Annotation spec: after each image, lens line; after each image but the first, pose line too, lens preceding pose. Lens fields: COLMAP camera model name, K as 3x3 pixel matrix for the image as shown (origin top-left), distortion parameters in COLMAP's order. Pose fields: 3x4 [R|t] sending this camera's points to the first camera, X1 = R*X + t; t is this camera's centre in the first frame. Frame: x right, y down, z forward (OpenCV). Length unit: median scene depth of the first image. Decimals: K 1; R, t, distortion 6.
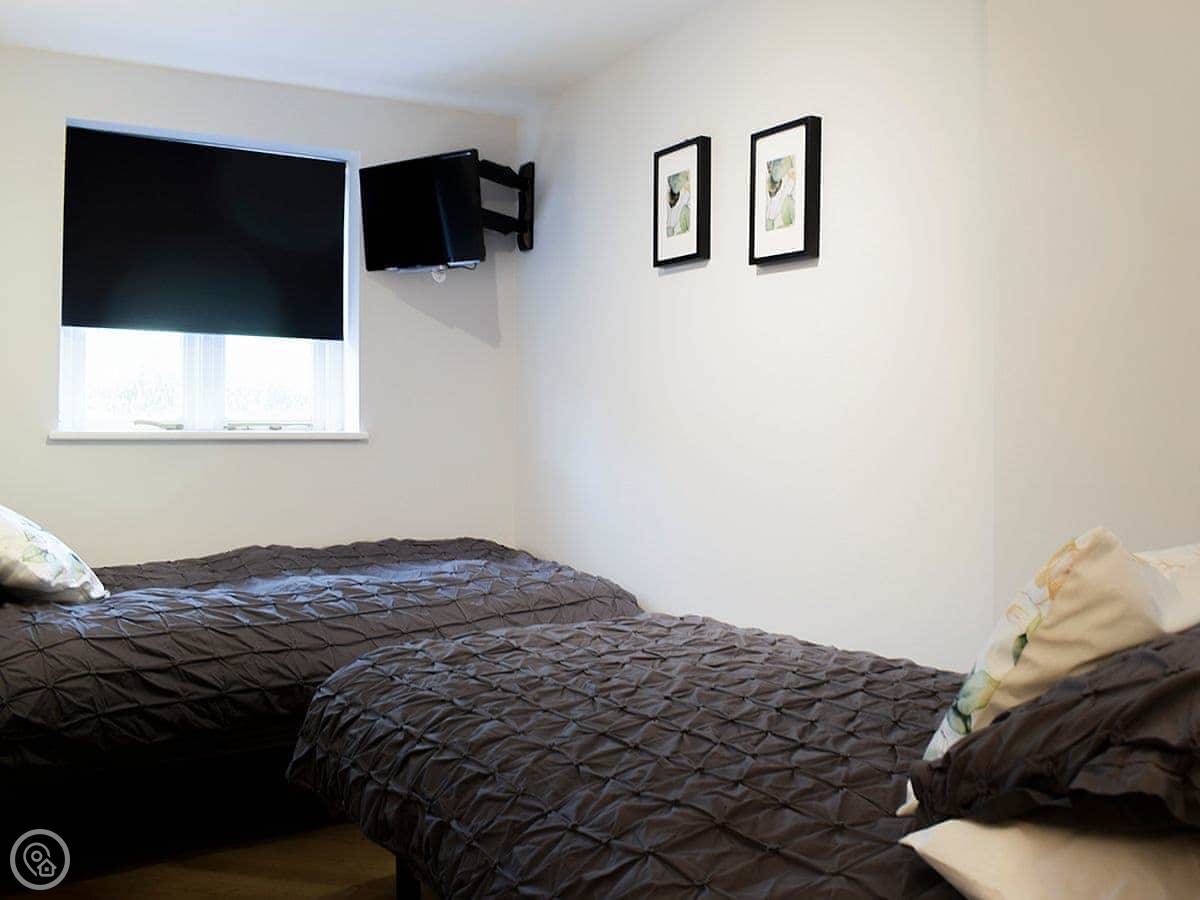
lens RADIAL K [[1077.6, 0, 626.2], [0, 1077.6, 454.6], [0, 0, 1]] dist [-0.075168, -0.000683]
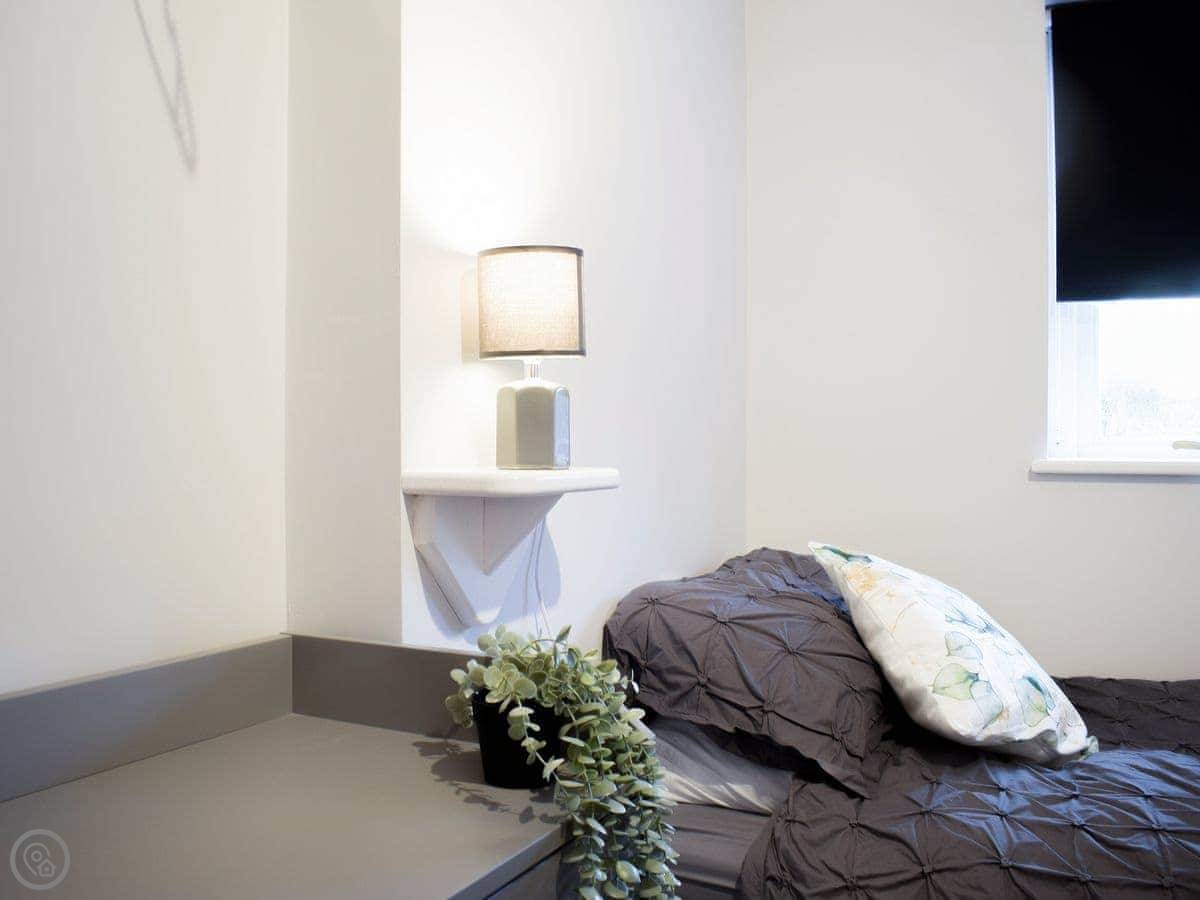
lens RADIAL K [[1077.6, 0, 626.2], [0, 1077.6, 454.6], [0, 0, 1]] dist [-0.075168, -0.000683]
pose [[0.557177, 0.001605, -0.830392, -0.156948], [-0.002718, 0.999996, 0.000109, -0.030246], [0.830389, 0.002196, 0.557179, 0.480248]]
